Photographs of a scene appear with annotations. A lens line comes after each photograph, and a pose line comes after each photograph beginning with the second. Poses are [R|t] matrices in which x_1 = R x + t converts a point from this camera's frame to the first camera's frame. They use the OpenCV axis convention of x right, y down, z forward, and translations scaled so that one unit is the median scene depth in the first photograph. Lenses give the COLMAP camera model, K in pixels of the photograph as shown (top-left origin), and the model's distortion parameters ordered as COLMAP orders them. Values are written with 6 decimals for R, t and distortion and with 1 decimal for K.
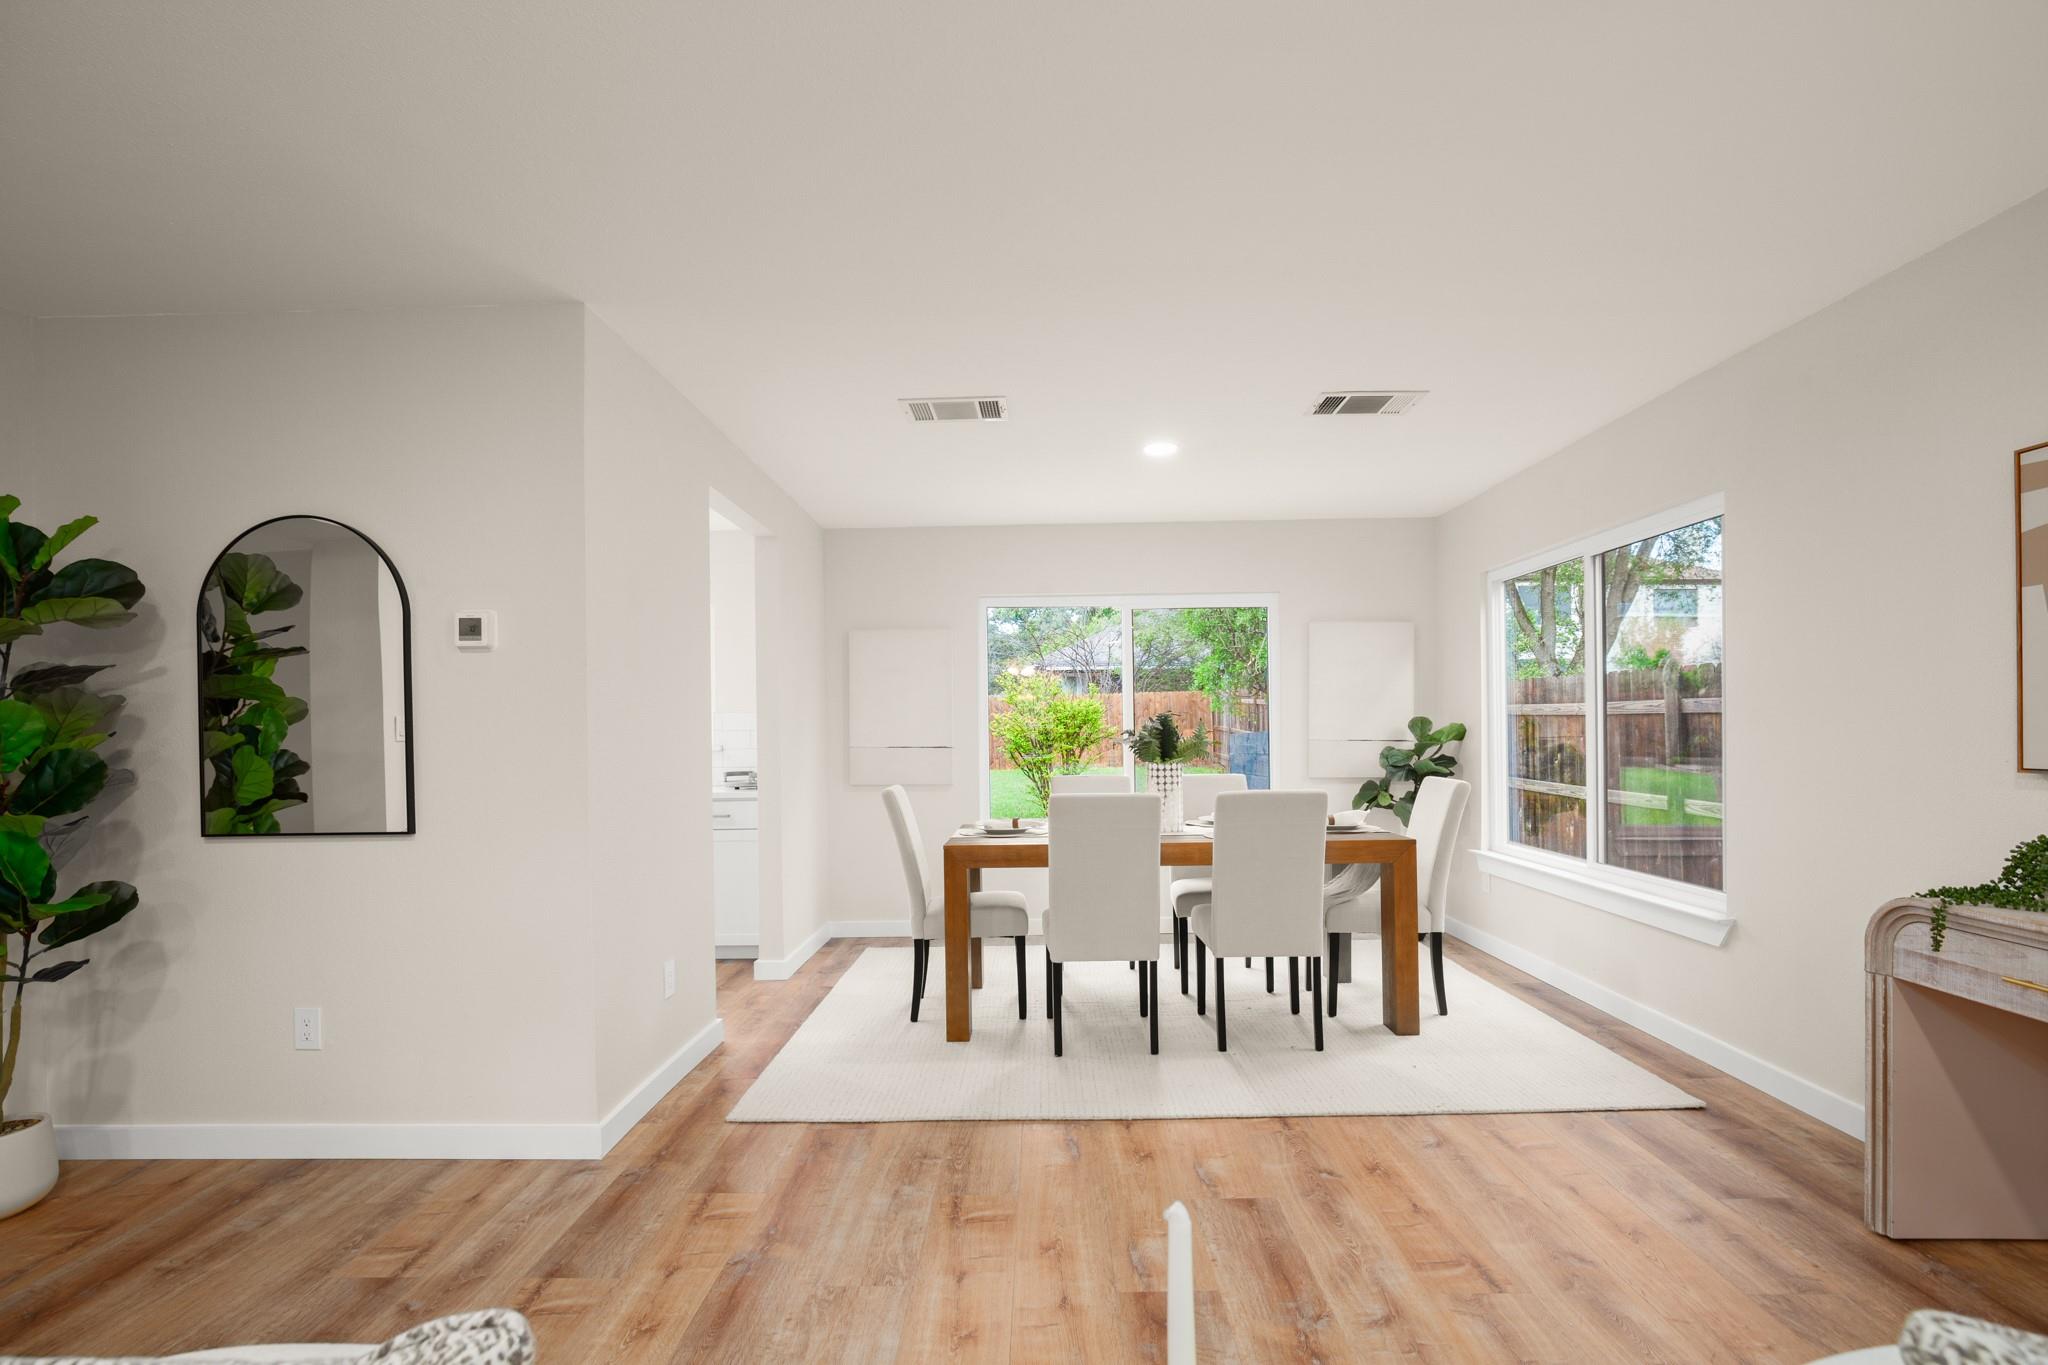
lens RADIAL K [[928.1, 0, 1047.2], [0, 928.1, 733.0], [0, 0, 1]] dist [-0.020594, -0.000224]
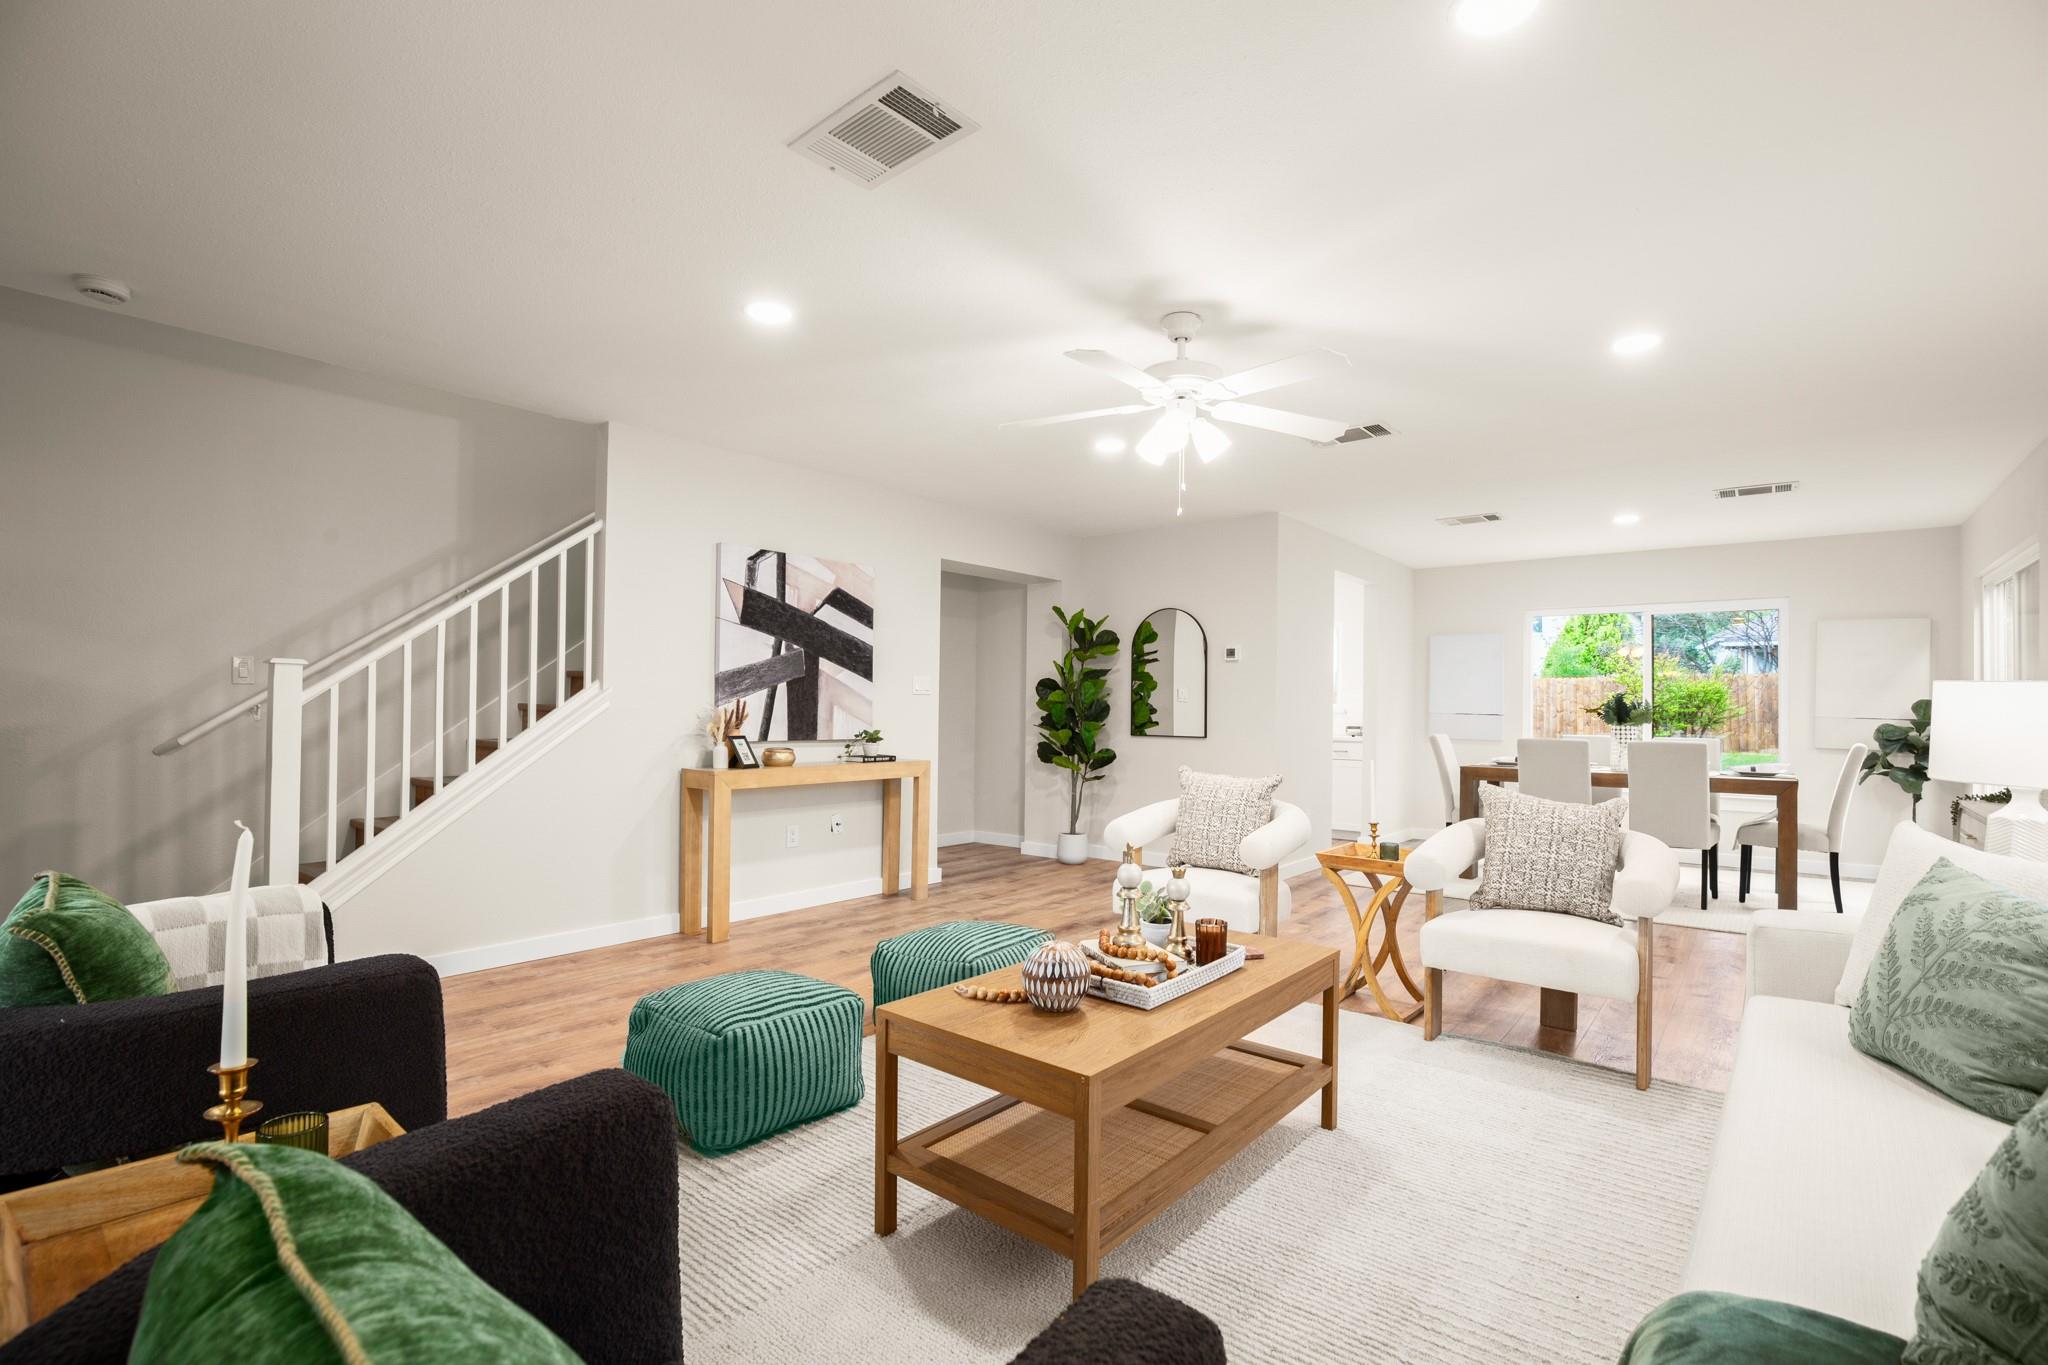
lens RADIAL K [[928.1, 0, 1024.4], [0, 928.1, 693.8], [0, 0, 1]] dist [-0.020594, -0.000224]
pose [[0.769931, 0.014989, -0.637951, 0.379044], [-0.025405, 0.999651, -0.007174, 0.017745], [0.637622, 0.021731, 0.770043, -0.905828]]
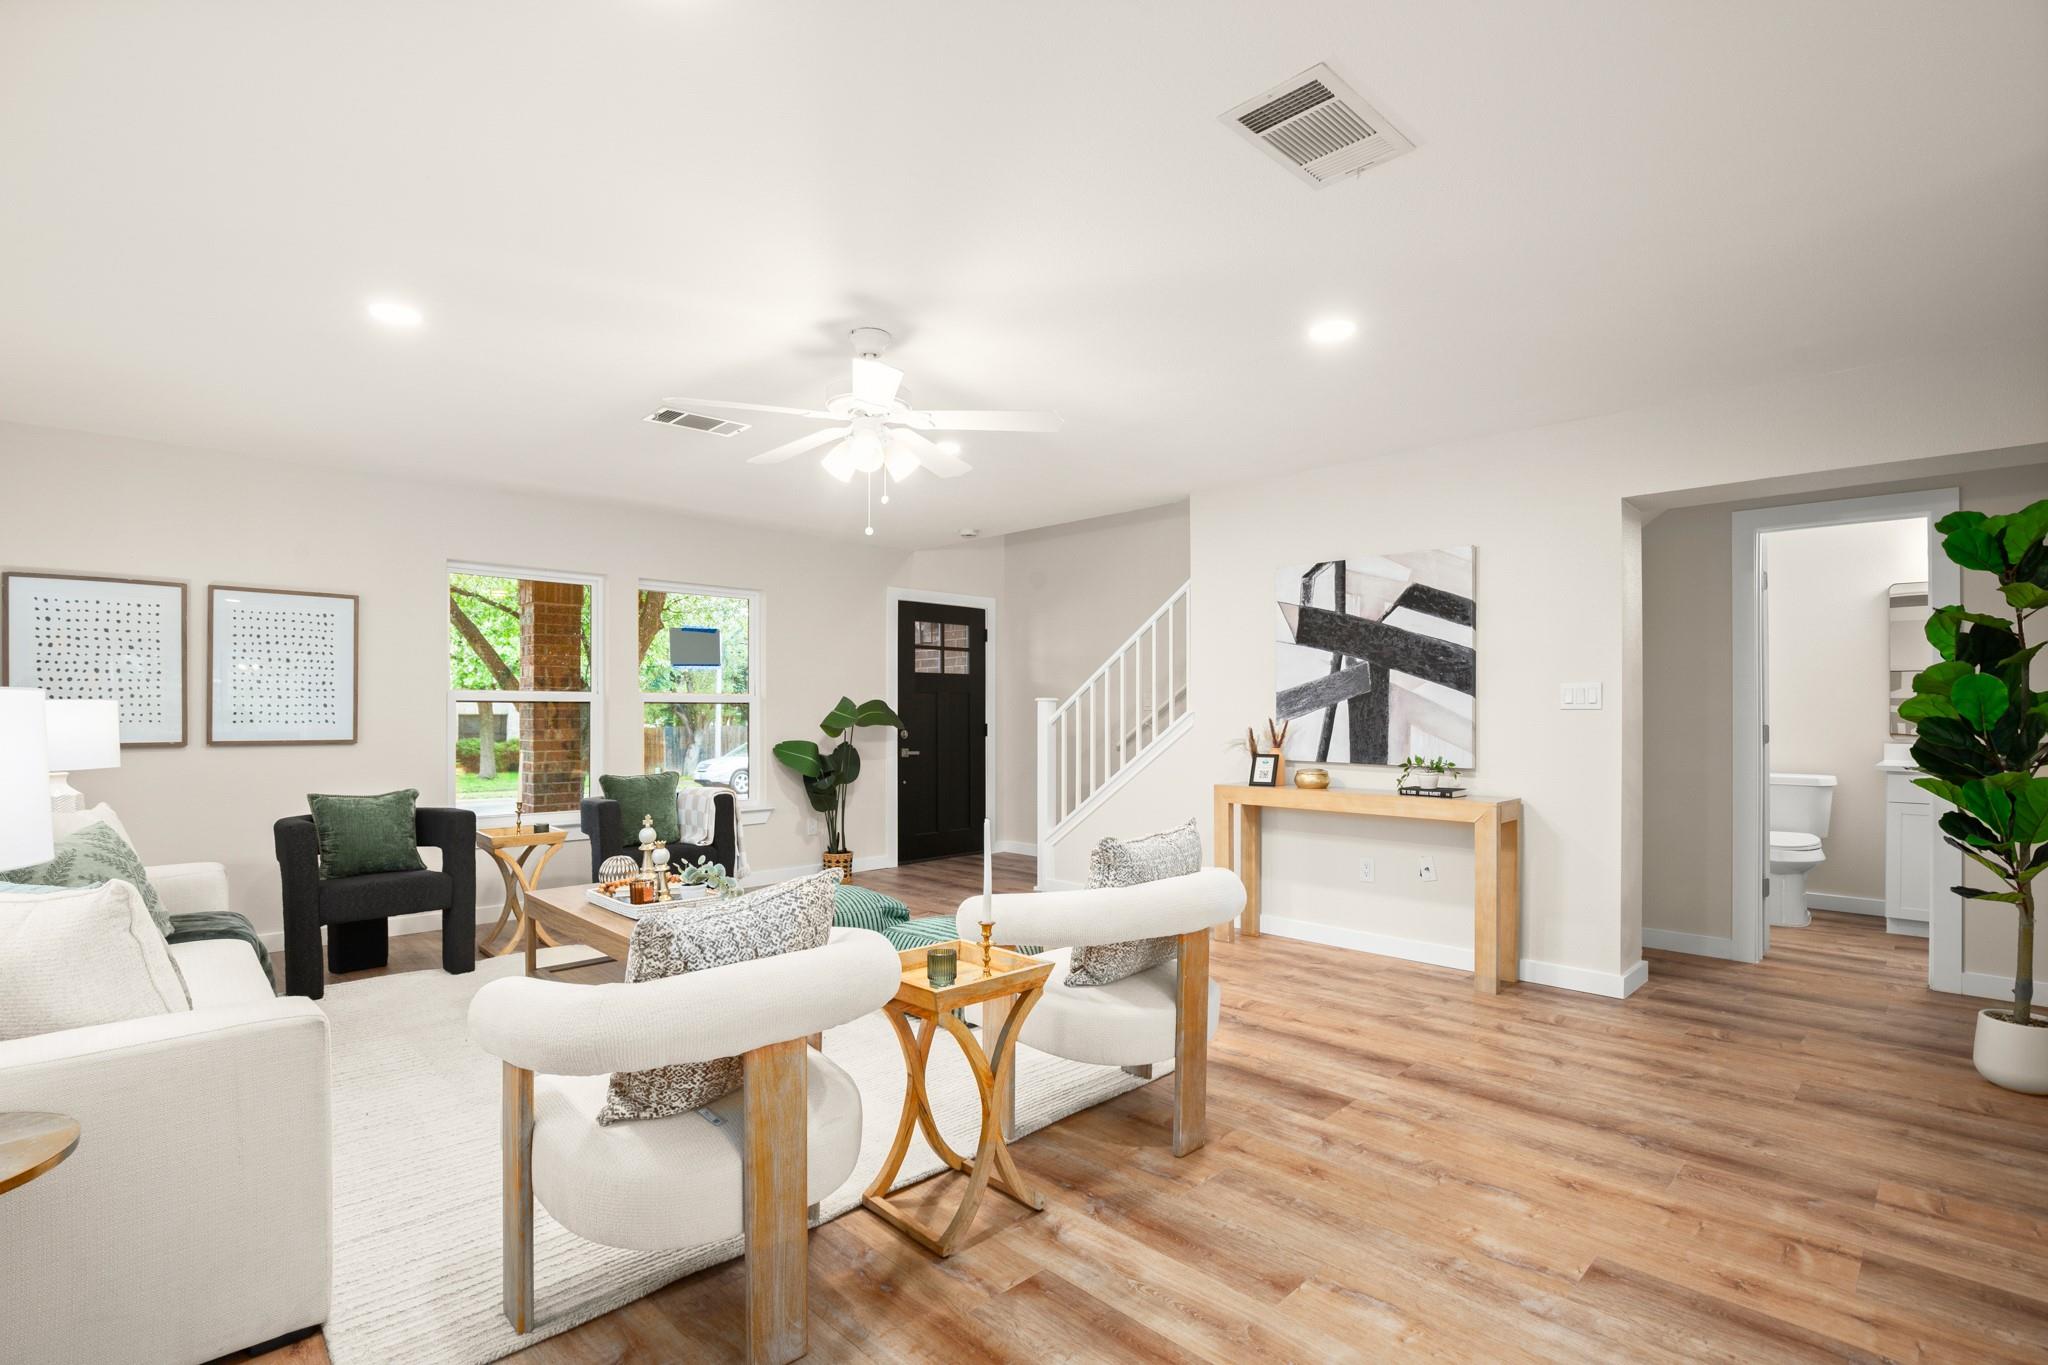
lens RADIAL K [[928.1, 0, 1027.2], [0, 928.1, 702.4], [0, 0, 1]] dist [-0.020594, -0.000224]
pose [[-0.700663, 0.007976, -0.713448, 0.446387], [0.004258, 0.999966, 0.006998, -0.009052], [0.713480, 0.001866, -0.700673, 0.601821]]
